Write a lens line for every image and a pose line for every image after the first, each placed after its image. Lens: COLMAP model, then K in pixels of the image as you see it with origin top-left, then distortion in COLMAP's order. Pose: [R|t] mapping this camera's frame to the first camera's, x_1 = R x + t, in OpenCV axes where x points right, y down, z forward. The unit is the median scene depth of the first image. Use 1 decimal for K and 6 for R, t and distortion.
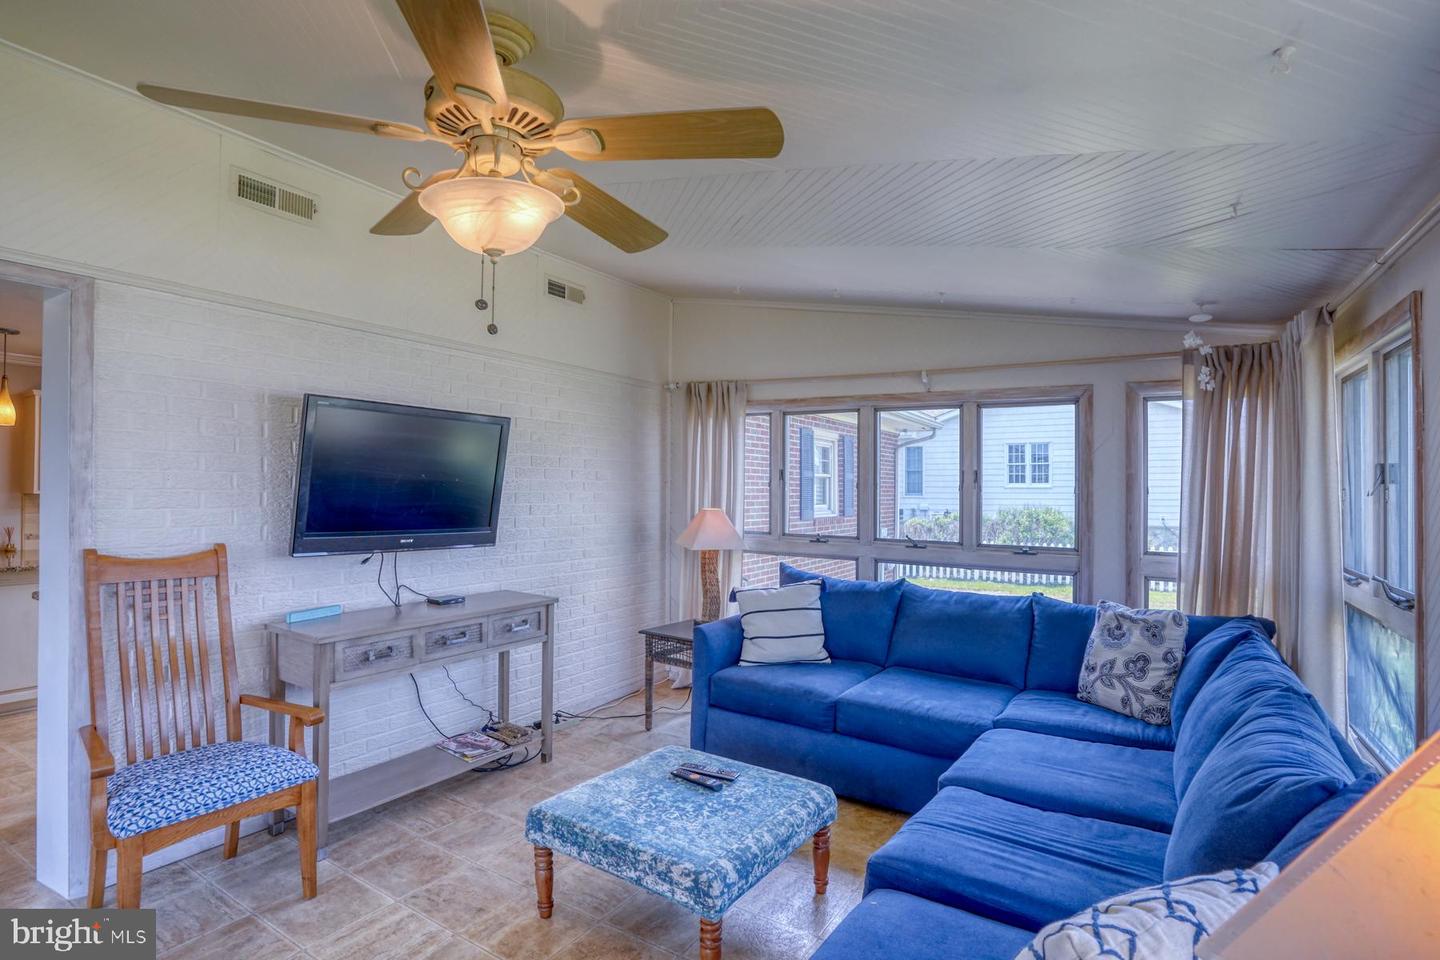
lens RADIAL K [[719.0, 0, 726.9], [0, 719.0, 481.9], [0, 0, 1]] dist [-0.070947, 0.026374]
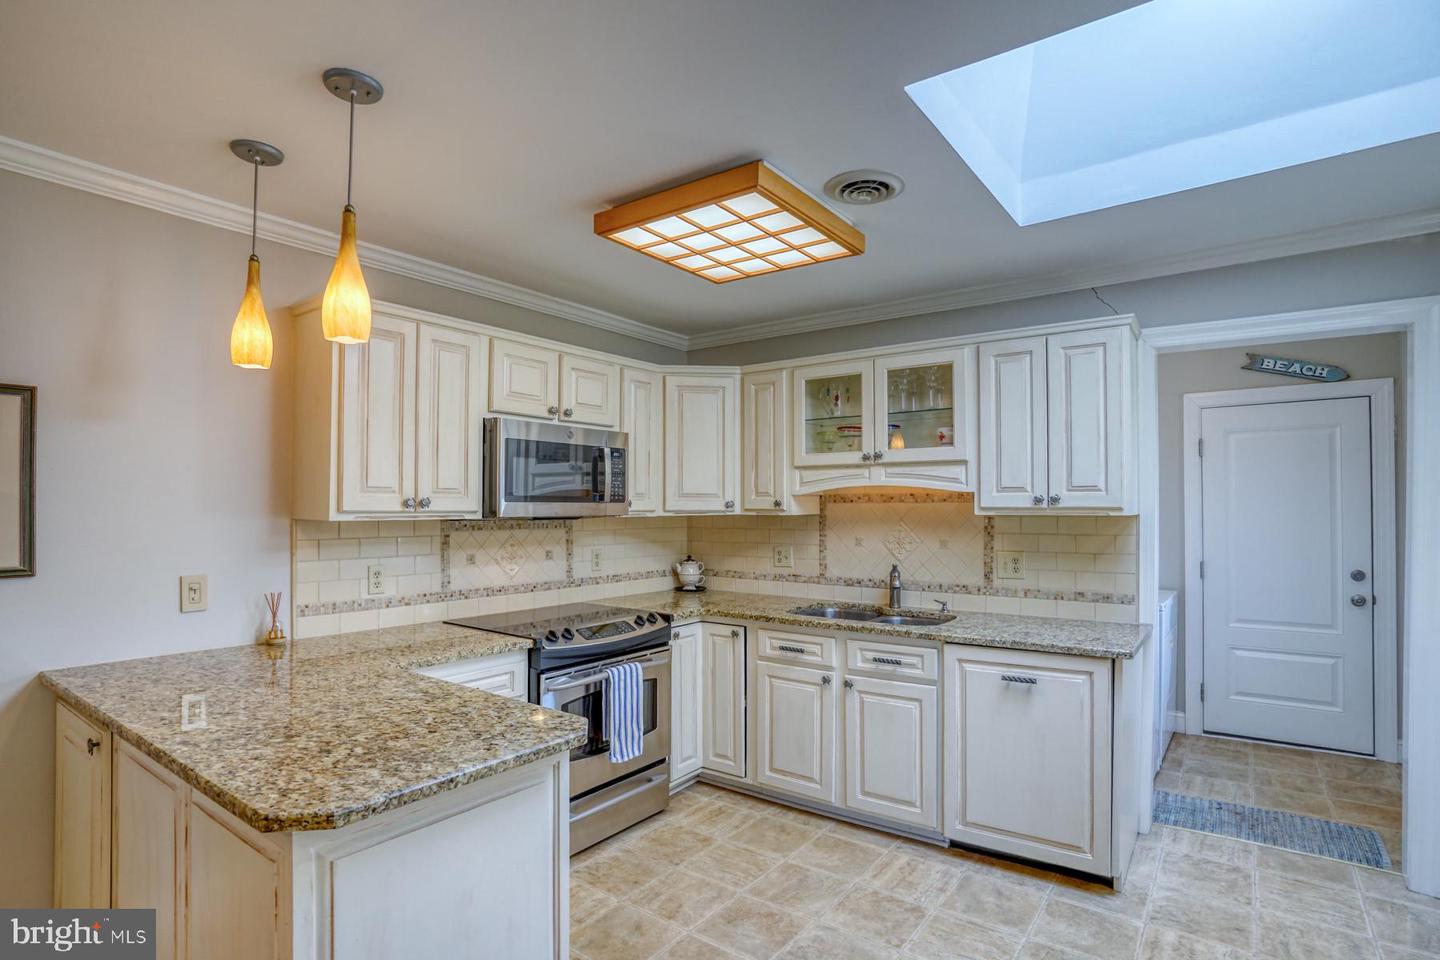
lens RADIAL K [[715.9, 0, 746.7], [0, 715.9, 496.5], [0, 0, 1]] dist [-0.085287, 0.046092]
pose [[0.998402, 0.002112, -0.056479, -1.311965], [-0.001917, 0.999992, 0.003505, -0.007541], [0.056486, -0.003391, 0.998398, 1.021584]]
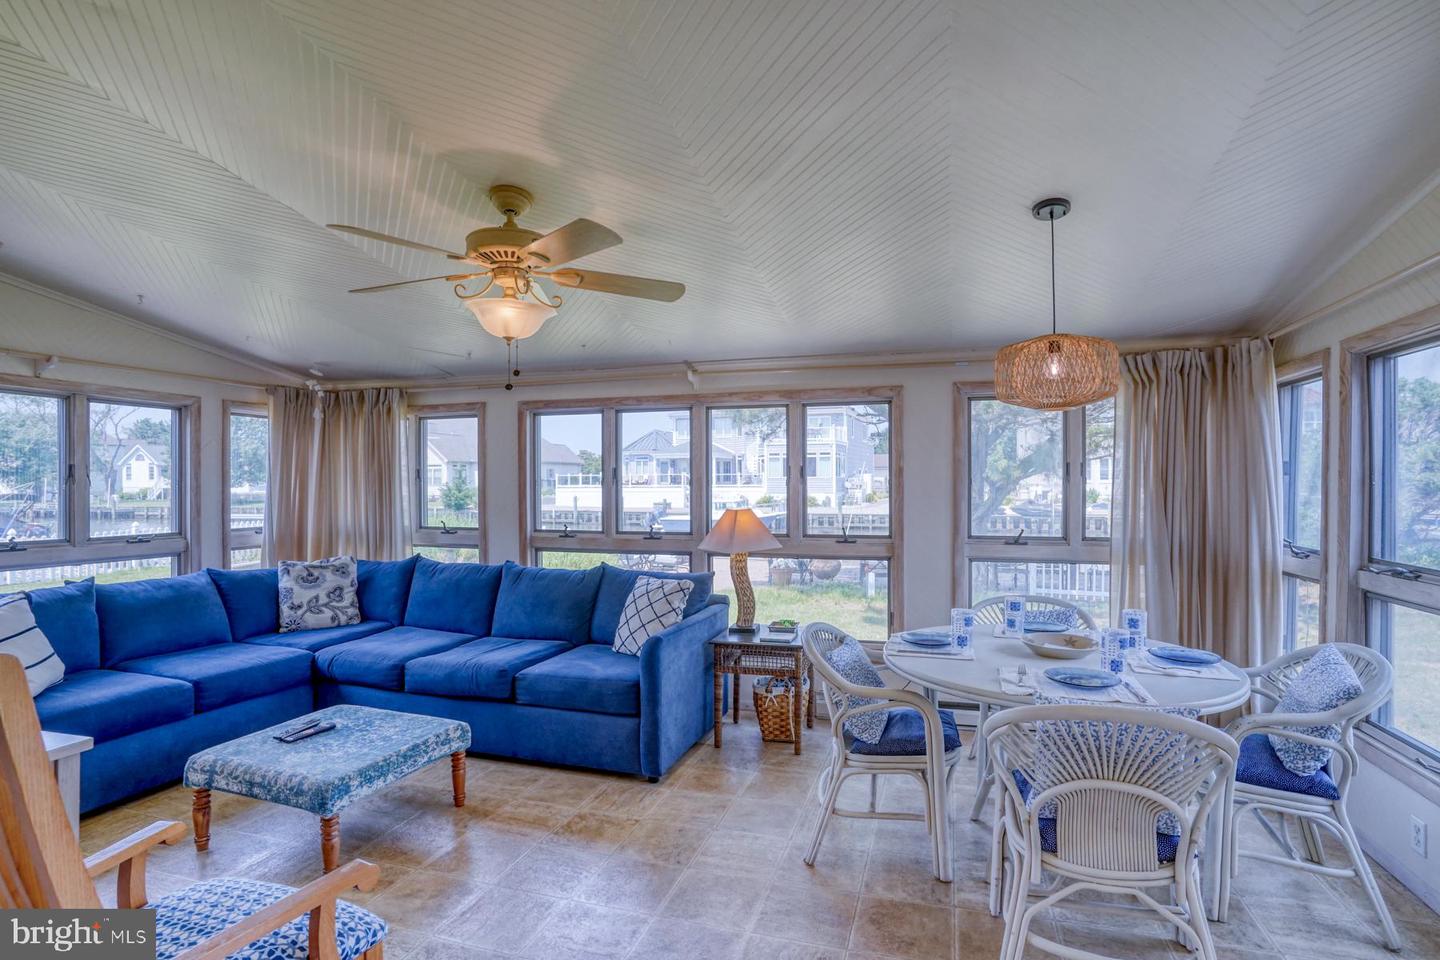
lens RADIAL K [[719.0, 0, 726.9], [0, 719.0, 481.9], [0, 0, 1]] dist [-0.070947, 0.026374]
pose [[-0.260856, -0.008793, 0.965338, -1.150381], [-0.009124, 0.999936, 0.006643, -0.009857], [-0.965335, -0.007075, -0.260919, 0.549260]]
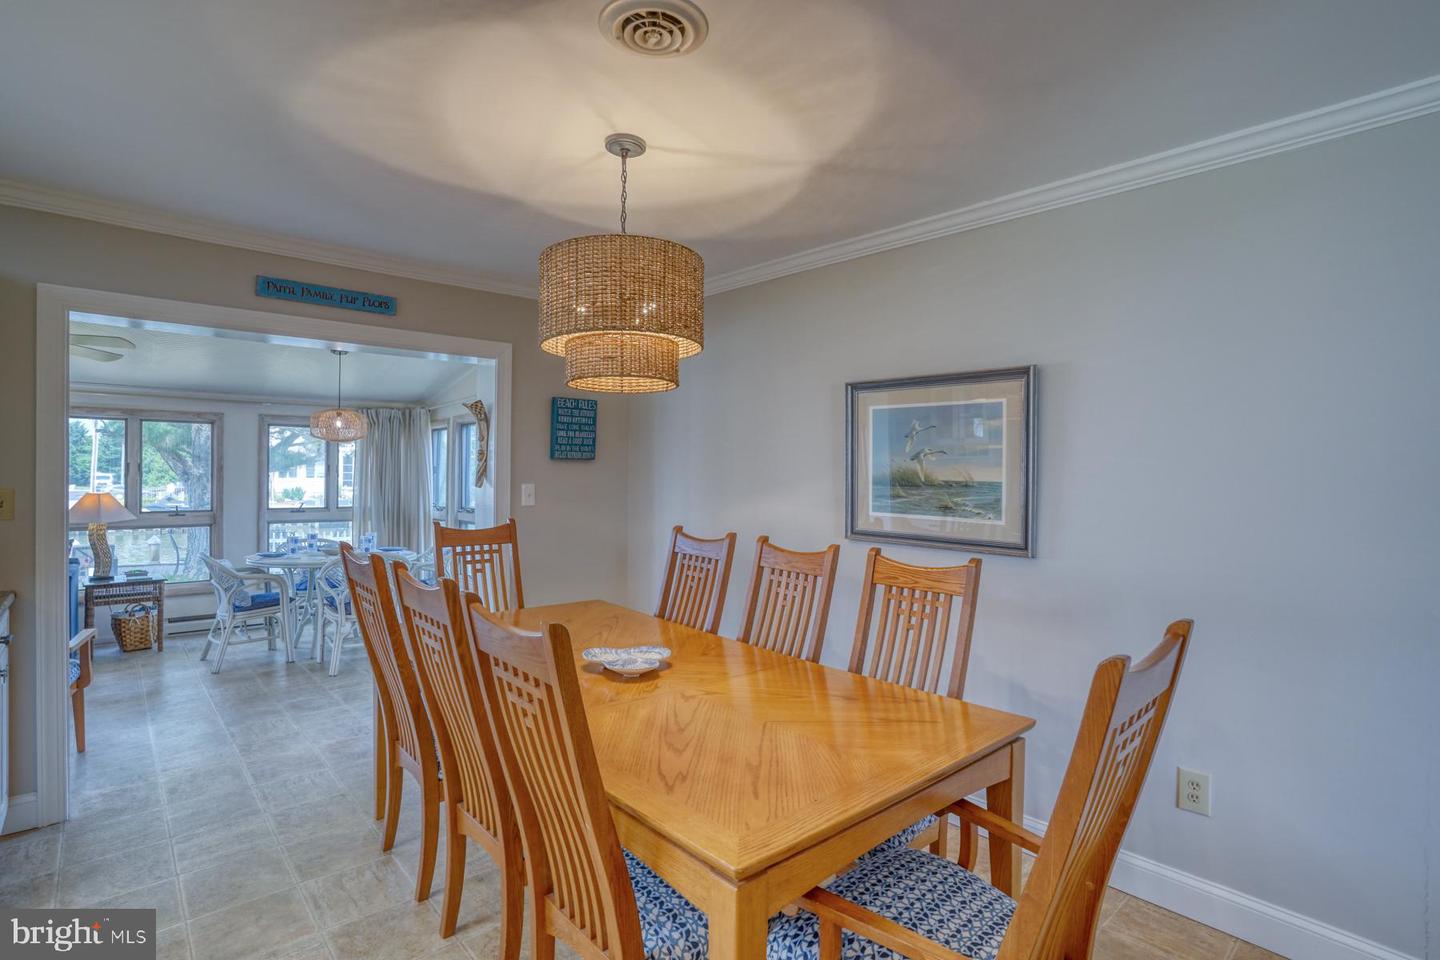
lens RADIAL K [[717.1, 0, 733.7], [0, 717.1, 474.5], [0, 0, 1]] dist [-0.066863, 0.023300]
pose [[-0.964121, -0.007843, 0.265348, -1.993228], [-0.011752, 0.999845, -0.013146, 0.005472], [-0.265203, -0.015793, -0.964063, 1.527196]]
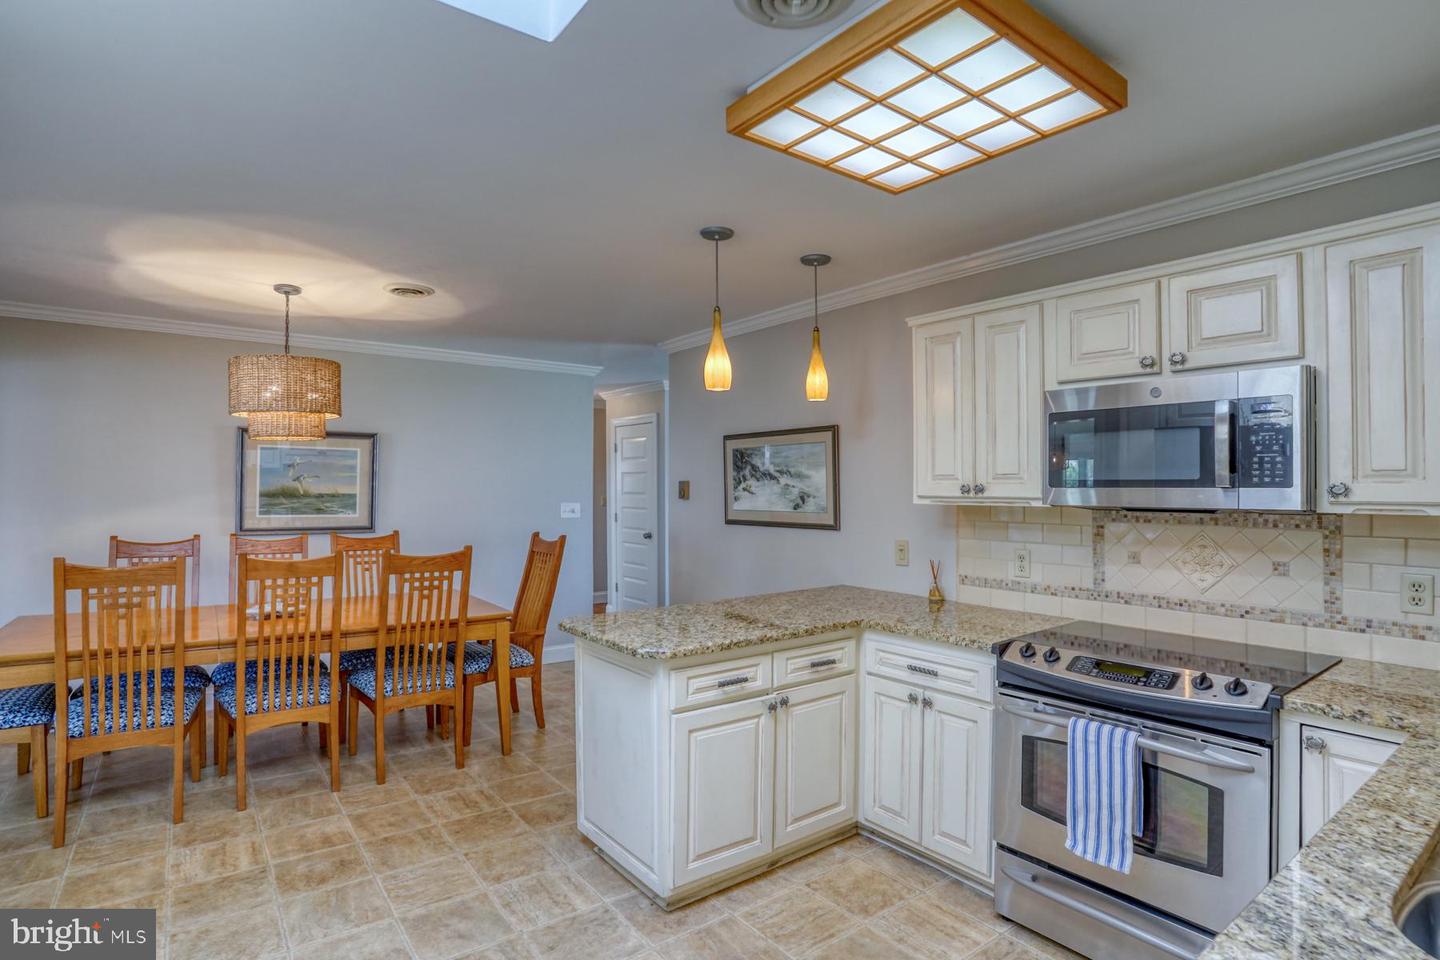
lens RADIAL K [[746.8, 0, 713.5], [0, 746.8, 482.2], [0, 0, 1]] dist [-0.071045, 0.032462]
pose [[-0.360201, -0.005462, -0.932859, -0.693430], [0.013431, 0.999849, -0.011040, 0.002293], [0.932778, -0.016506, -0.360074, 1.995684]]
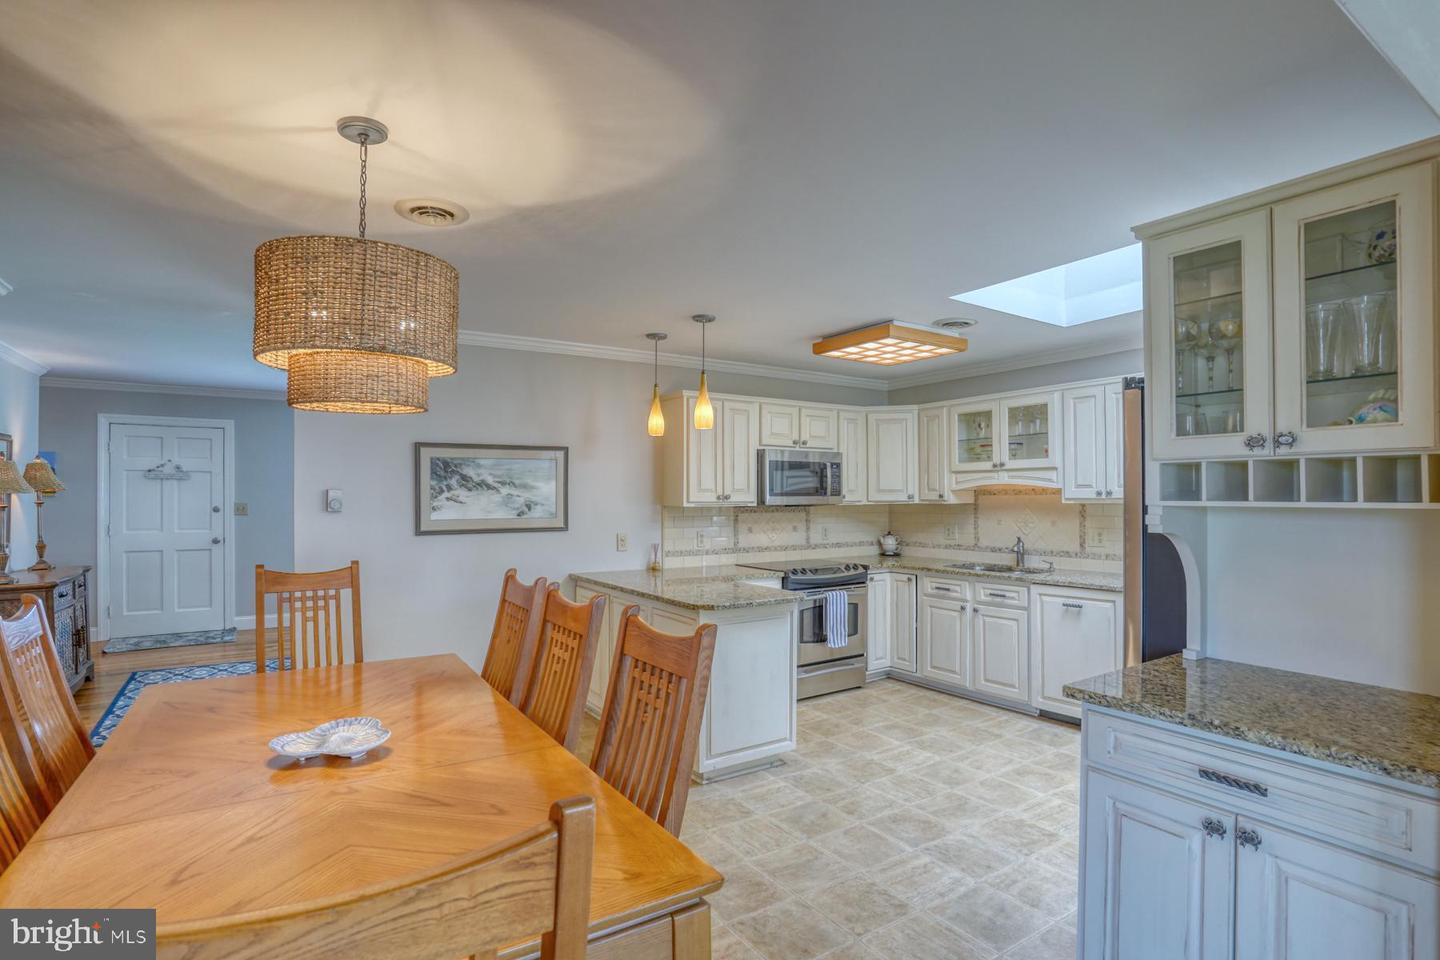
lens RADIAL K [[706.6, 0, 760.5], [0, 706.6, 487.5], [0, 0, 1]] dist [-0.050411, -0.000215]
pose [[0.923556, -0.005932, -0.383417, -1.033983], [0.007420, 0.999970, 0.002401, -0.022886], [0.383391, -0.005062, 0.923572, 0.317898]]
